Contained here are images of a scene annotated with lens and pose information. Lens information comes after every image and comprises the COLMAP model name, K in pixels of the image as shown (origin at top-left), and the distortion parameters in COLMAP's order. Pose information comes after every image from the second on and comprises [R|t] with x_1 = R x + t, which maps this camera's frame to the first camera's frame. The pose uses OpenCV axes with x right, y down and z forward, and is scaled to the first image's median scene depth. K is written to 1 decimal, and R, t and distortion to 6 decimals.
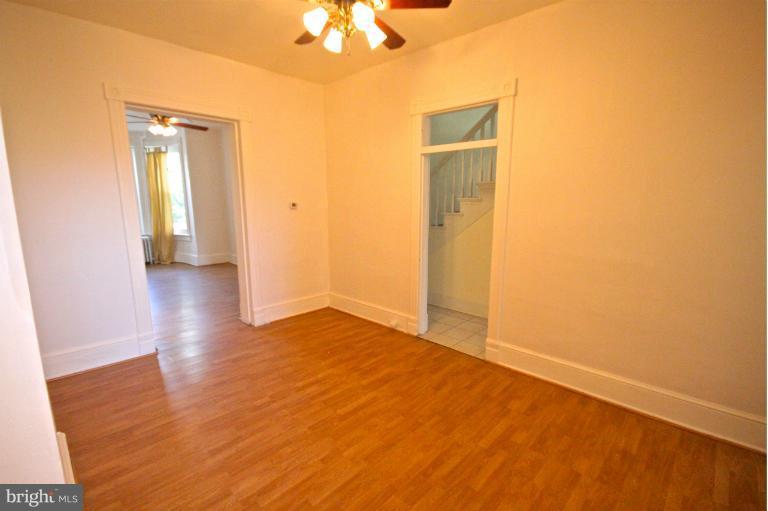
lens RADIAL K [[353.7, 0, 384.4], [0, 353.7, 259.7], [0, 0, 1]] dist [-0.003125, -0.000478]
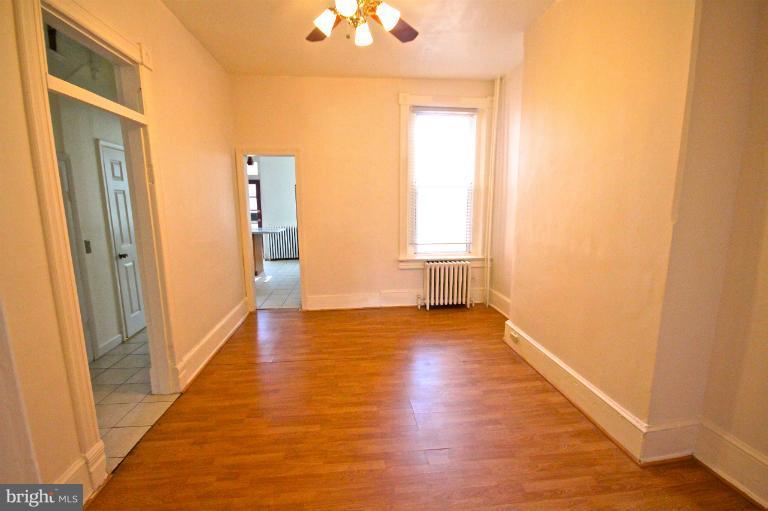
lens RADIAL K [[353.7, 0, 384.4], [0, 353.7, 259.7], [0, 0, 1]] dist [-0.003125, -0.000478]
pose [[-0.761322, -0.103464, 0.640065, -0.629872], [0.117585, 0.948784, 0.293227, -0.212208], [-0.637622, 0.298503, -0.710165, 1.344188]]
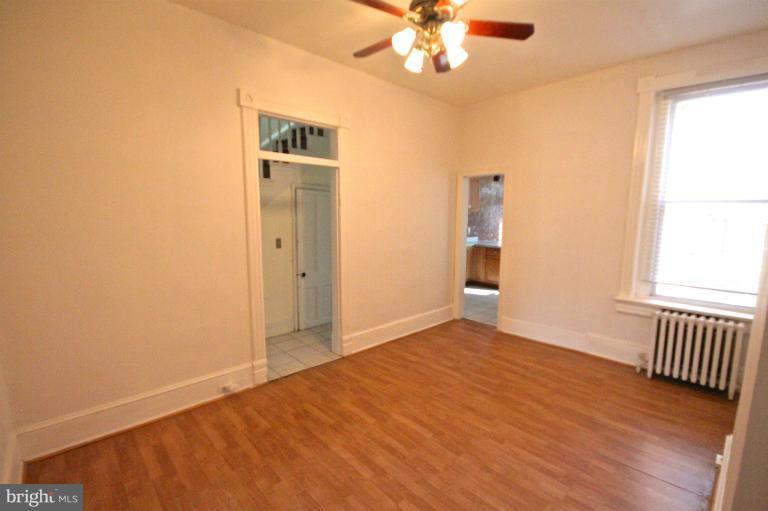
lens RADIAL K [[353.7, 0, 384.4], [0, 353.7, 259.7], [0, 0, 1]] dist [-0.003125, -0.000478]
pose [[0.055436, -0.129718, 0.990000, -0.874676], [0.169390, 0.978374, 0.118709, -0.143075], [-0.983989, 0.161115, 0.076210, 0.836740]]
